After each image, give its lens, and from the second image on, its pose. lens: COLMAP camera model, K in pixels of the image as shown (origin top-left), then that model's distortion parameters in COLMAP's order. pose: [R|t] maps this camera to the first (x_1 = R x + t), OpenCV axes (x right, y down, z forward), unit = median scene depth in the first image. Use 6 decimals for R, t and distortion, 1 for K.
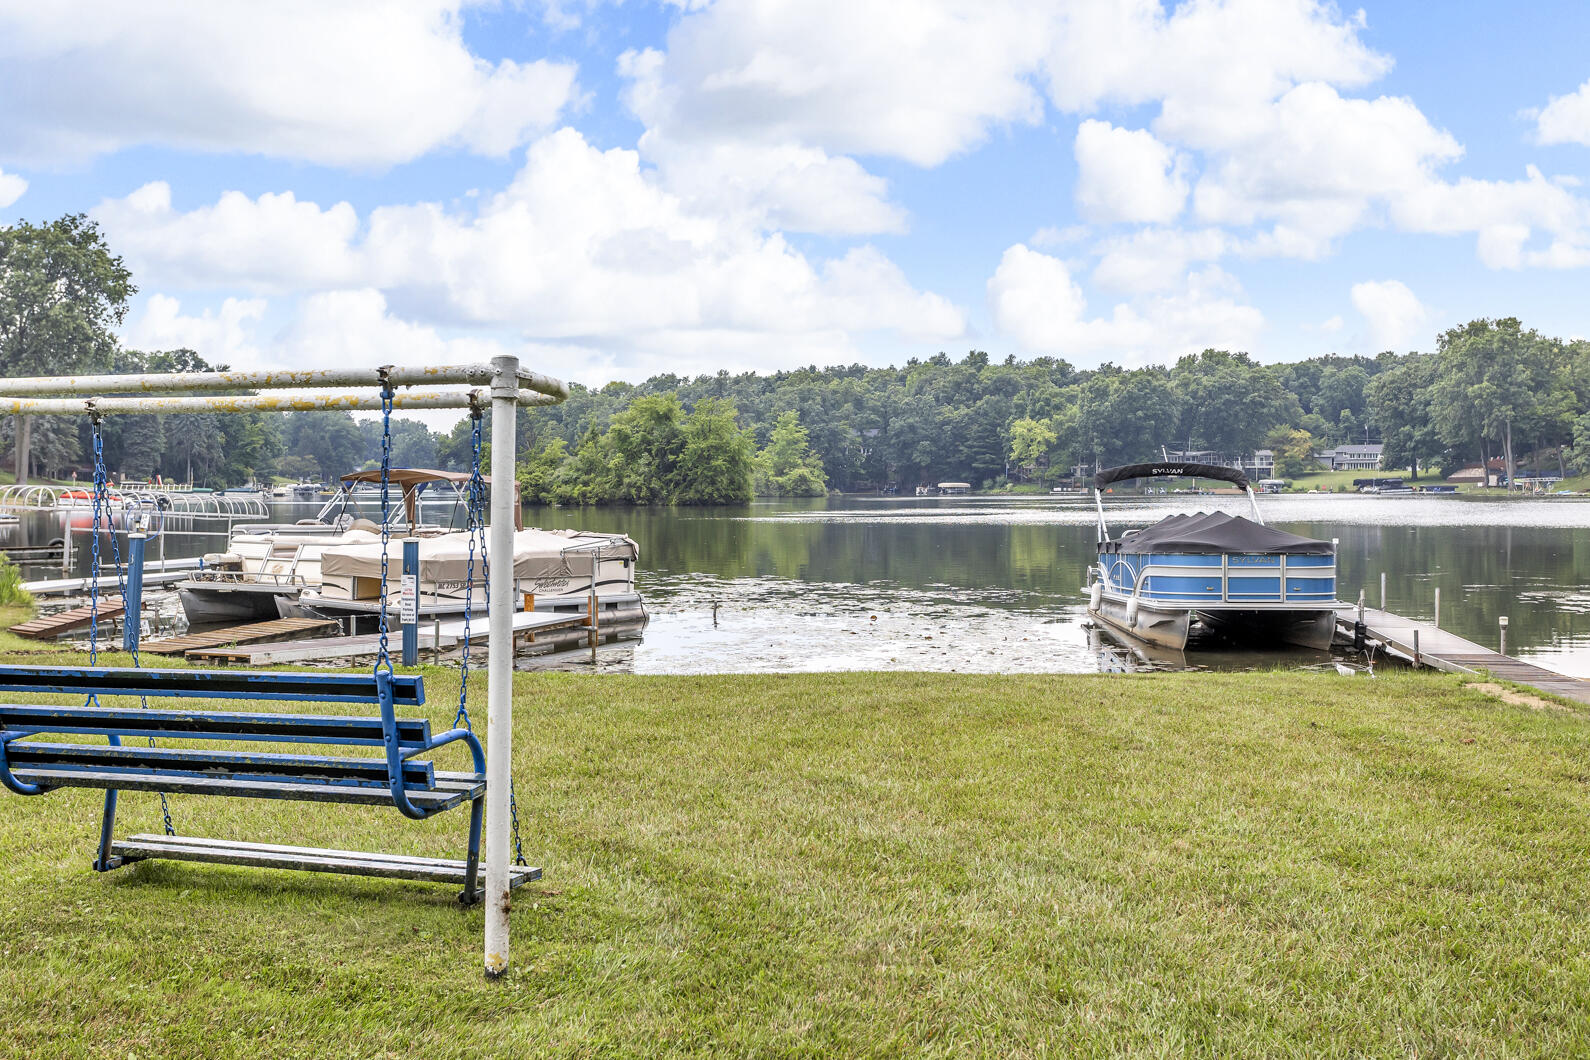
lens RADIAL K [[1594.0, 0, 796.0], [0, 1594.0, 532.5], [0, 0, 1]] dist [0.006218, 0.000000]
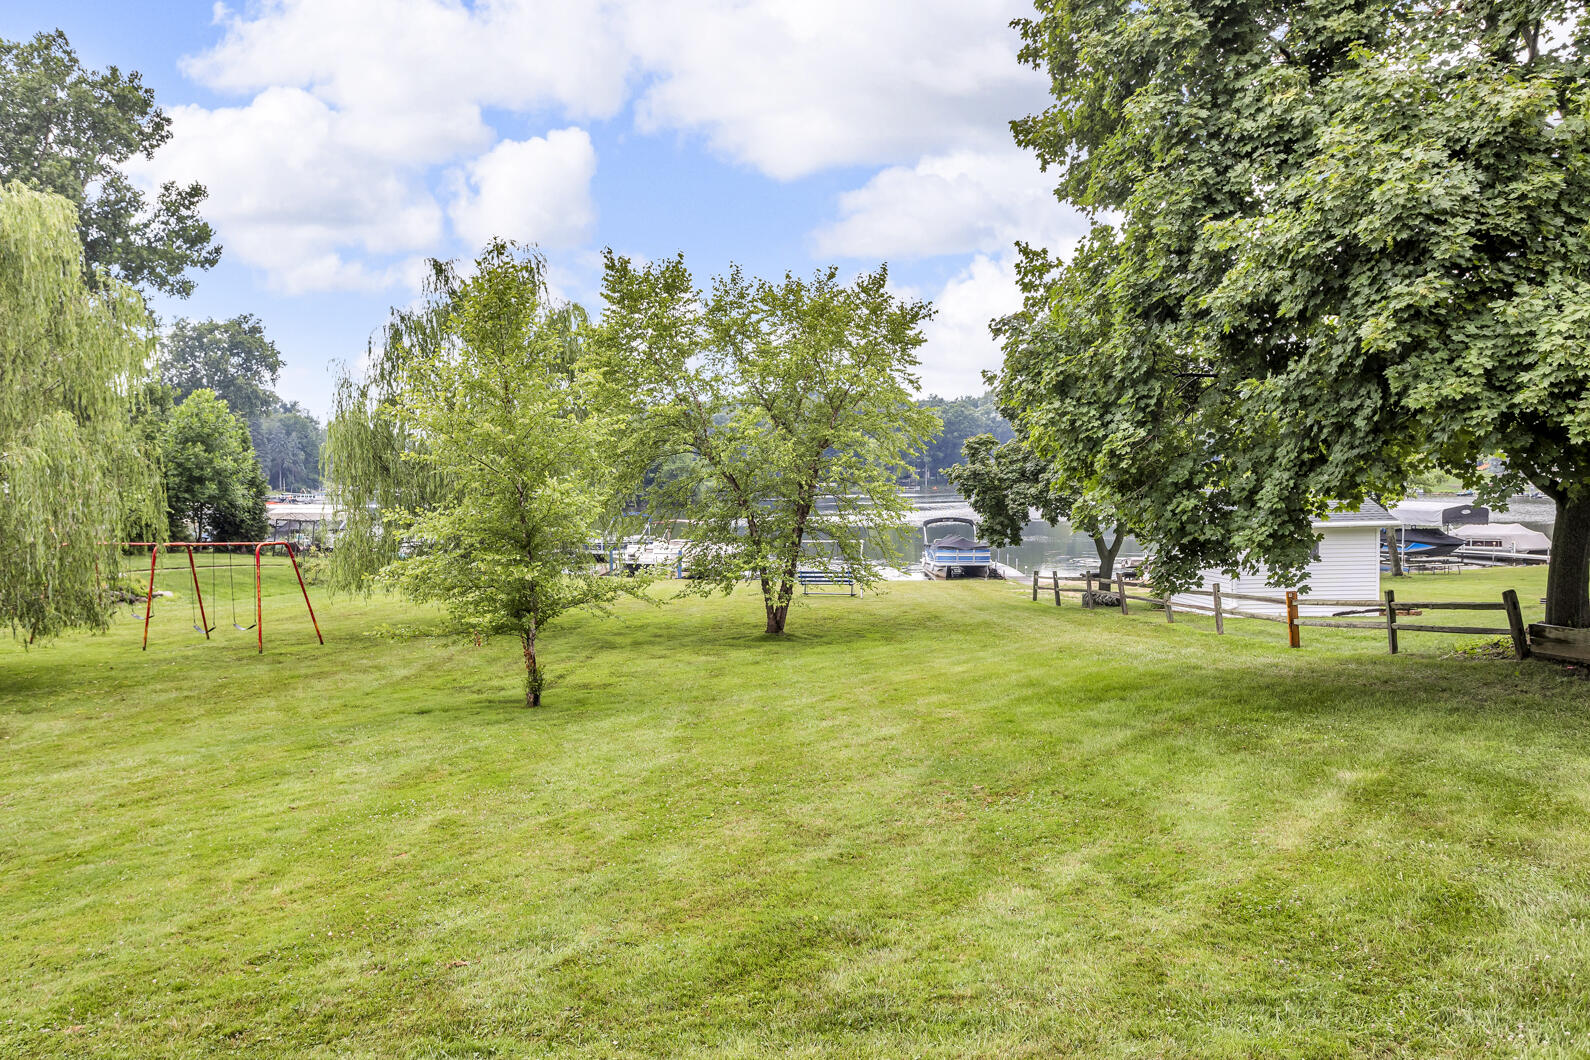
lens RADIAL K [[1235.4, 0, 793.7], [0, 1235.4, 532.9], [0, 0, 1]] dist [-0.000994, -0.000235]
pose [[0.996859, -0.009786, 0.078593, -0.035093], [0.008659, 0.999855, 0.014671, -0.007451], [-0.078725, -0.013945, 0.996799, -0.191222]]
